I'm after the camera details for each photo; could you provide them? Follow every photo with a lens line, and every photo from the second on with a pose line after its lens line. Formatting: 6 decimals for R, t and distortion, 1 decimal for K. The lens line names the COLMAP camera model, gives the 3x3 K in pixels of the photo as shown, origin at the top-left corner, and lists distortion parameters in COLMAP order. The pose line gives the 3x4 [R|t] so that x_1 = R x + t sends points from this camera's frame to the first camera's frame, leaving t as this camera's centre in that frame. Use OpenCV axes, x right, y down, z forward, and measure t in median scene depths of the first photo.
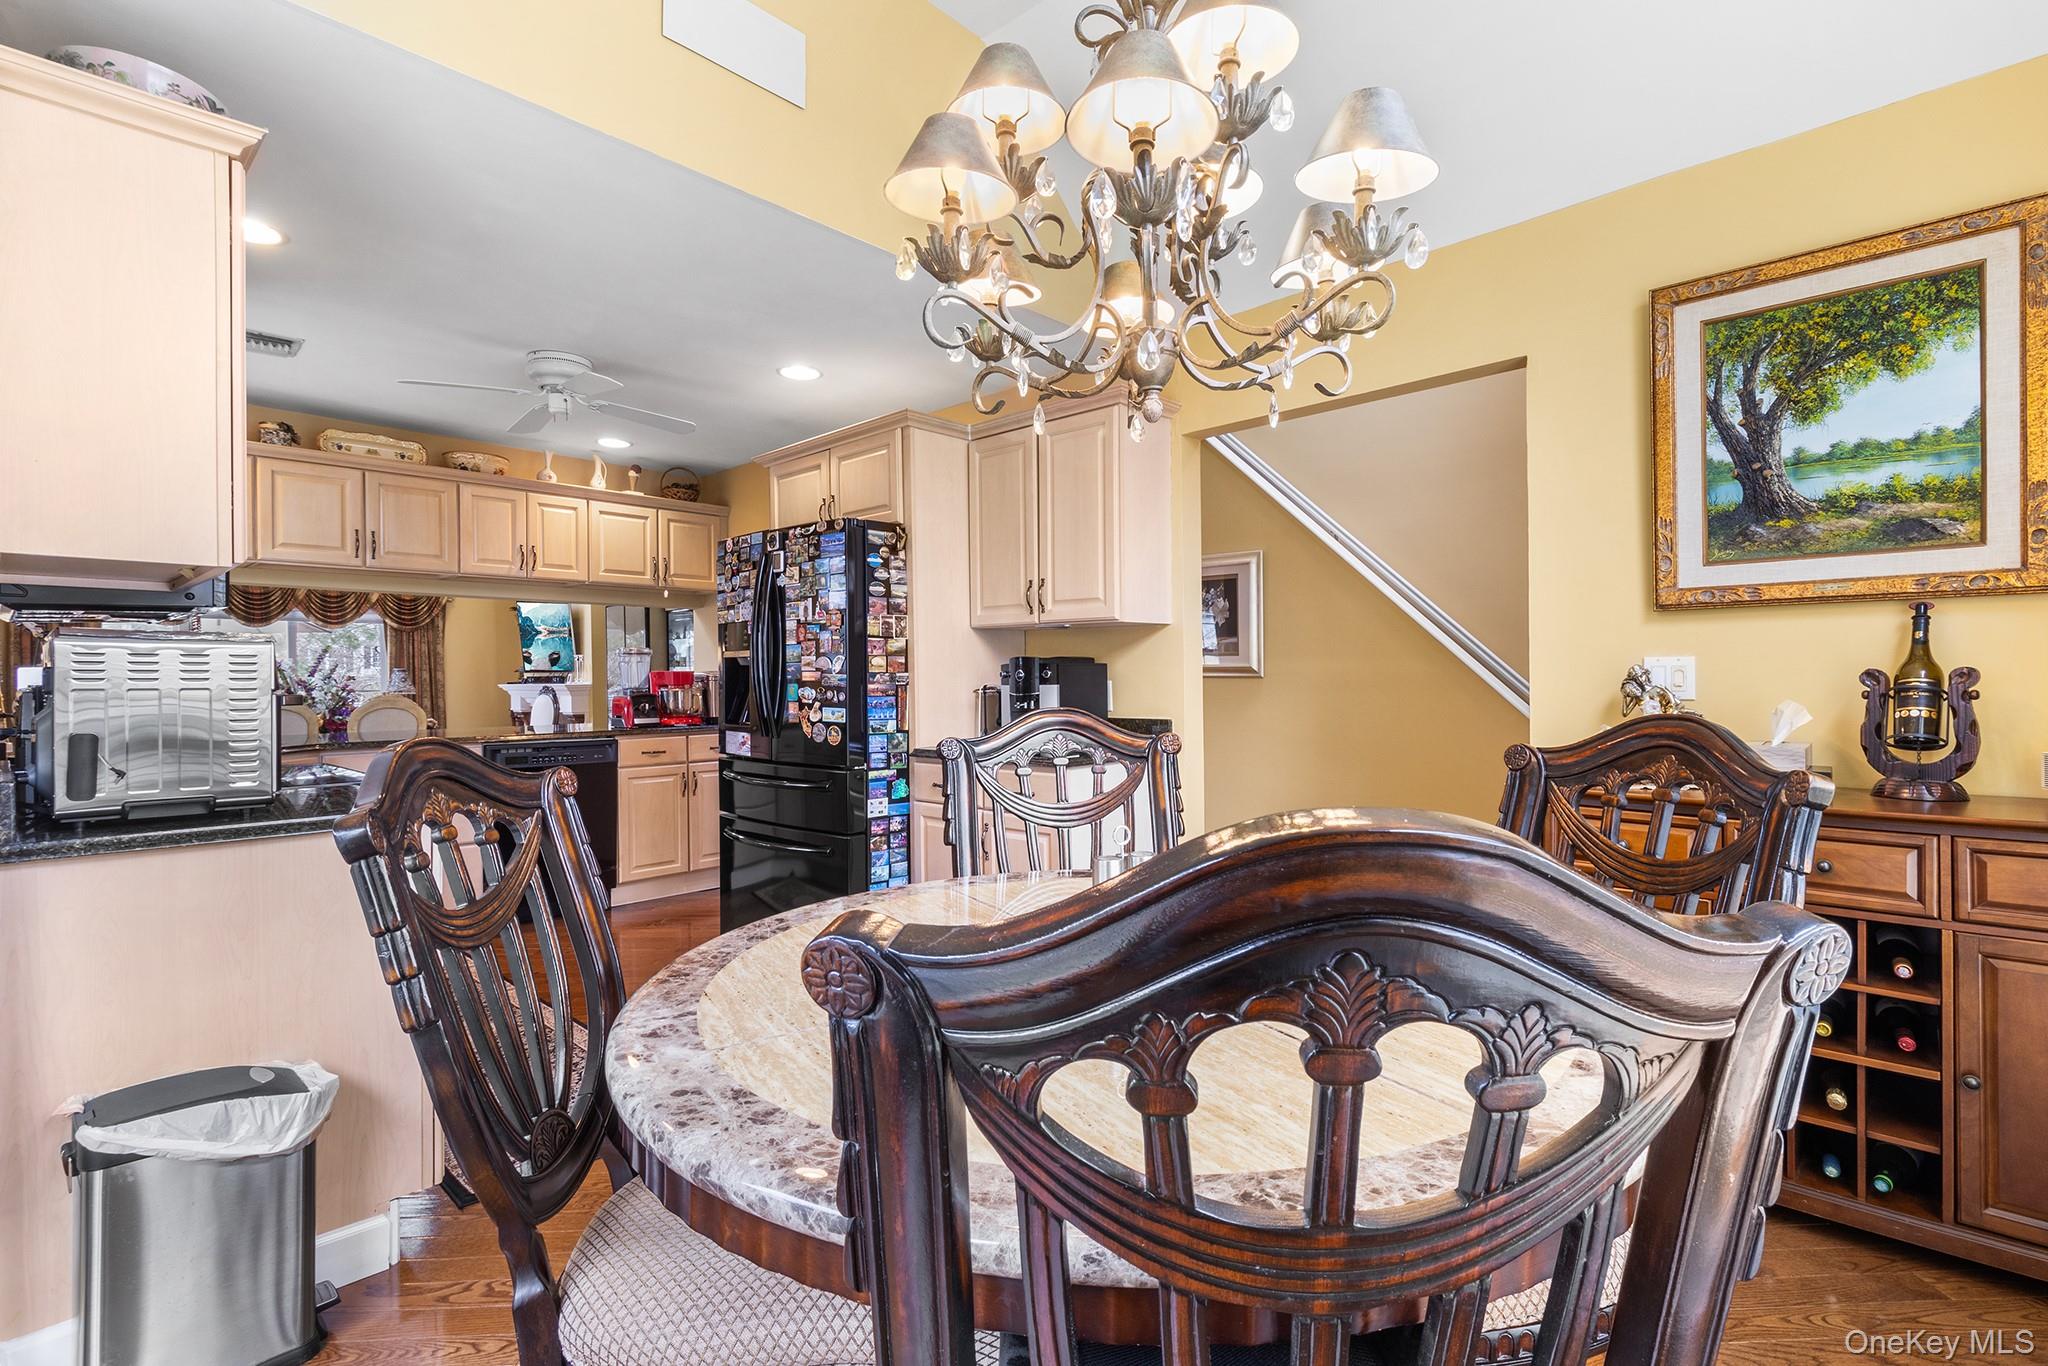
lens RADIAL K [[932.8, 0, 1024.0], [0, 932.8, 683.0], [0, 0, 1]] dist [0.001313, 0.000677]
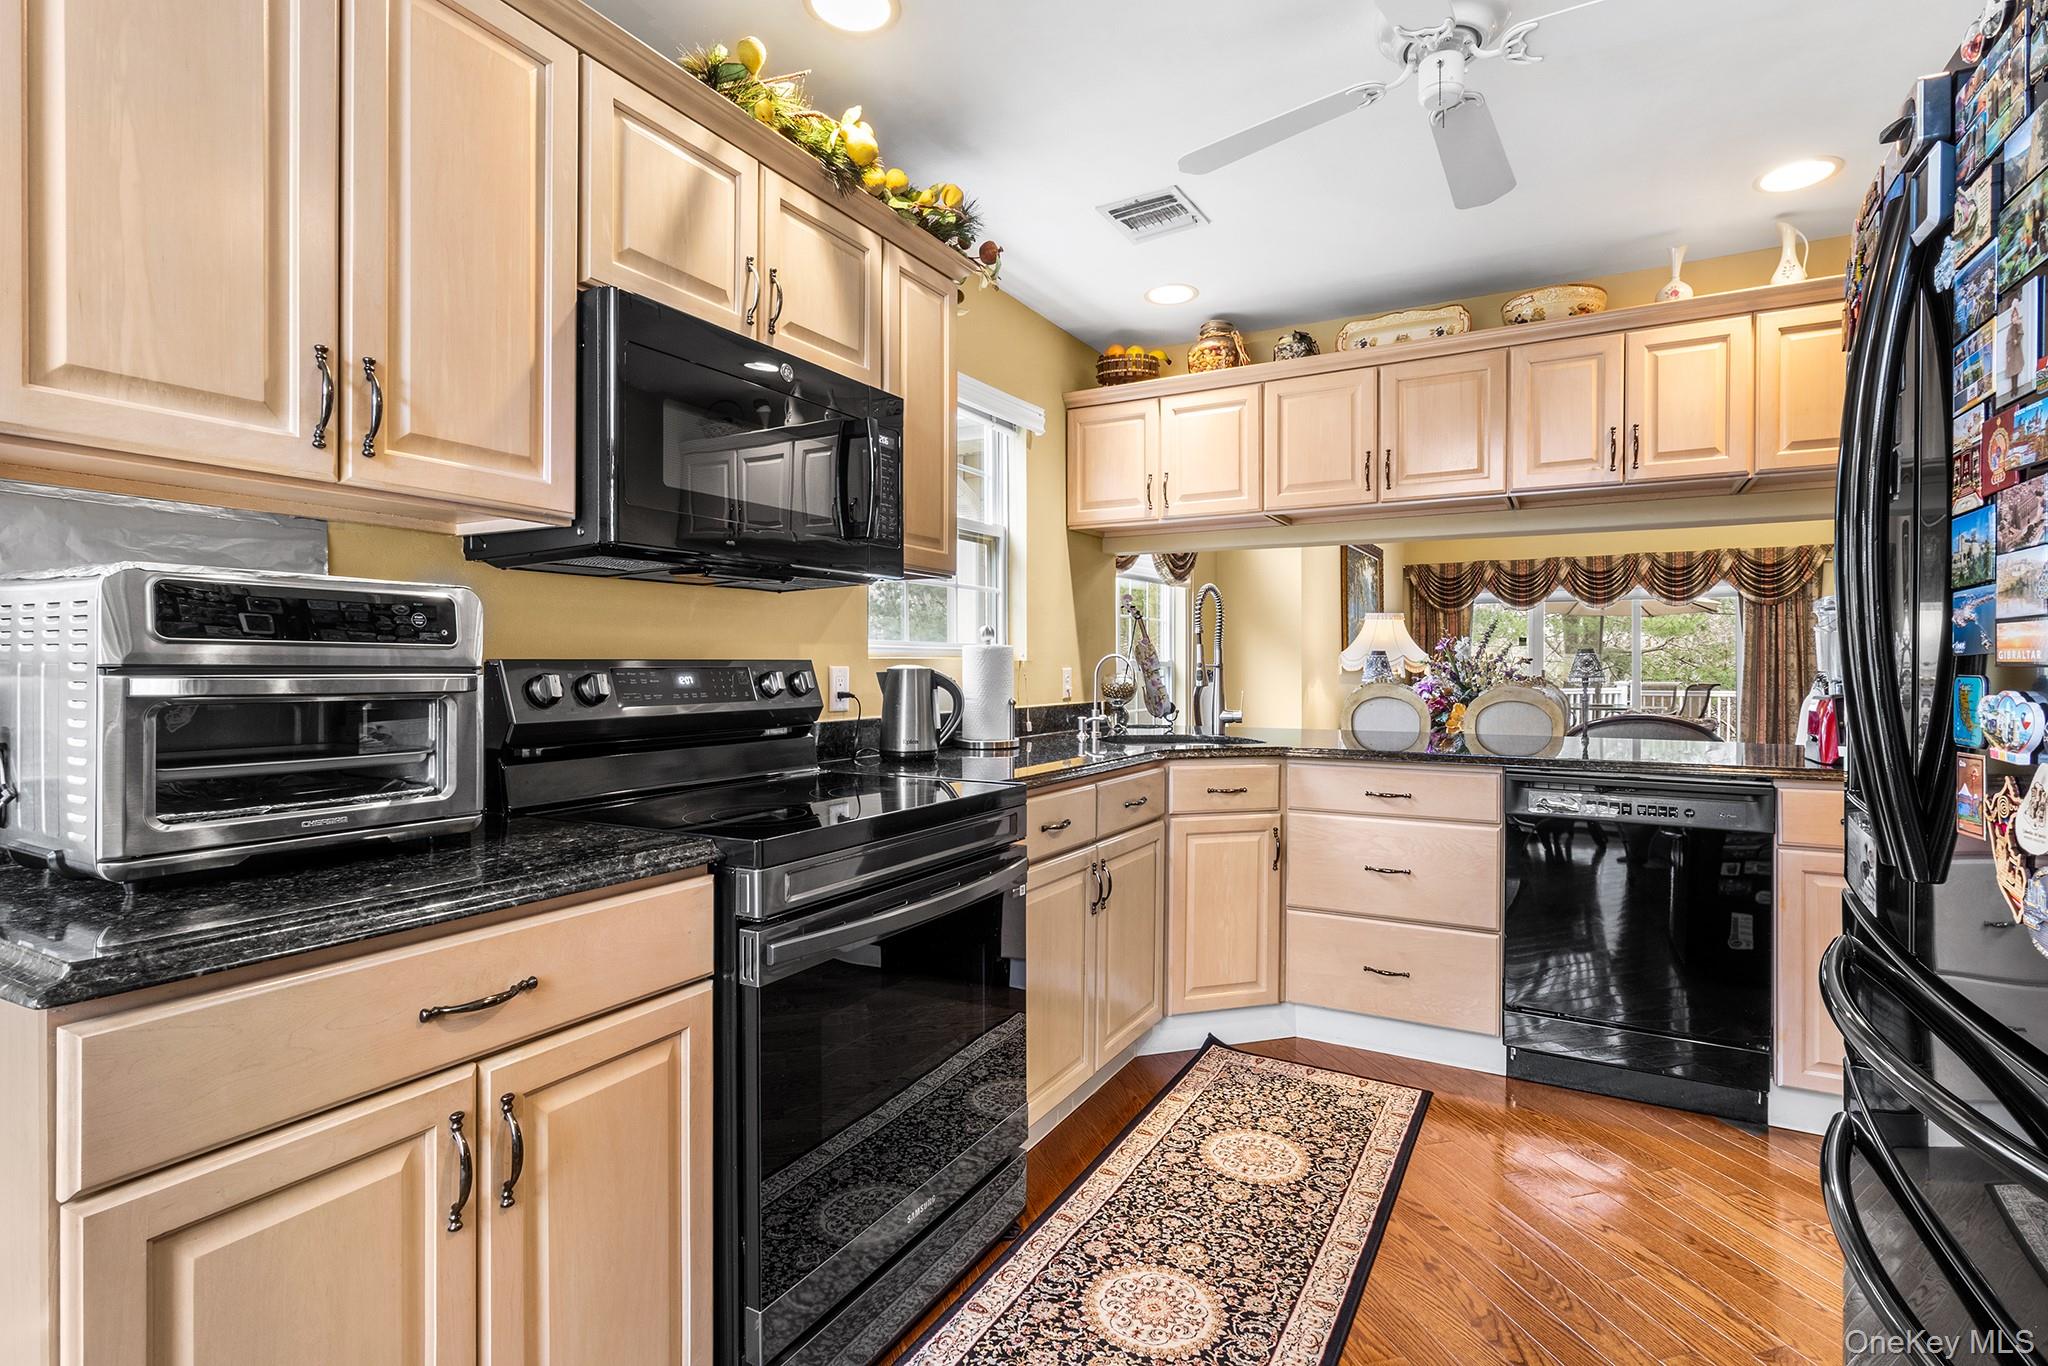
lens RADIAL K [[962.6, 0, 1087.2], [0, 962.6, 671.2], [0, 0, 1]] dist [0.003168, 0.000284]
pose [[0.261919, 0.010905, -0.965028, -0.063323], [-0.009557, 0.999916, 0.008705, -0.000148], [0.965043, 0.006942, 0.262001, 0.669898]]
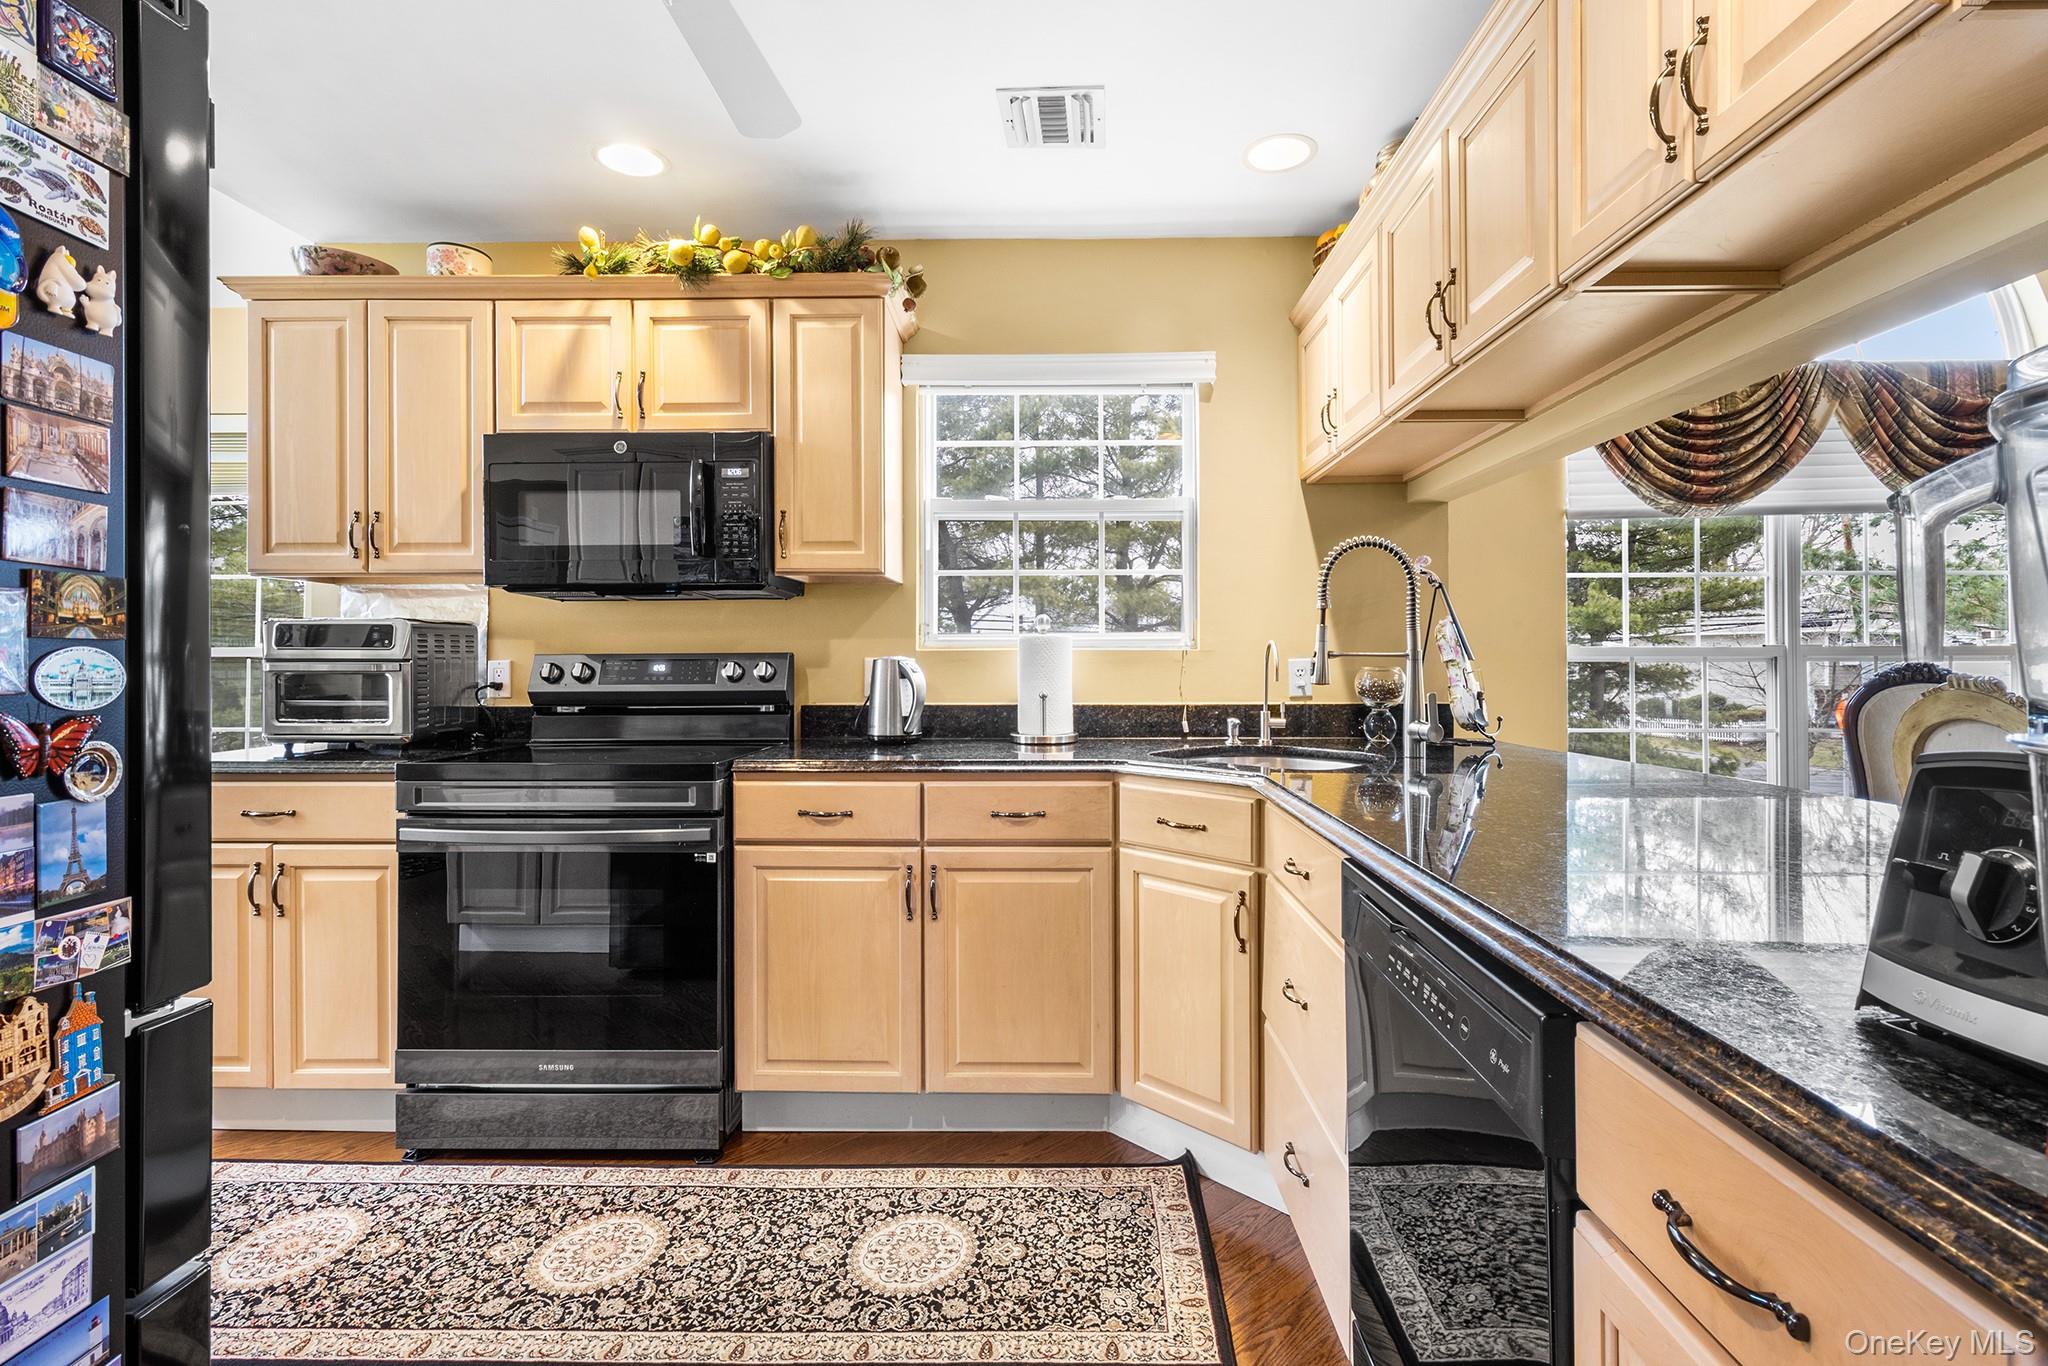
lens RADIAL K [[969.9, 0, 1031.7], [0, 969.9, 658.3], [0, 0, 1]] dist [0.002251, 0.000049]
pose [[-0.743822, 0.005448, -0.668356, -0.326770], [0.001838, 0.999980, 0.006105, -0.000293], [0.668375, 0.003313, -0.743817, 1.337228]]
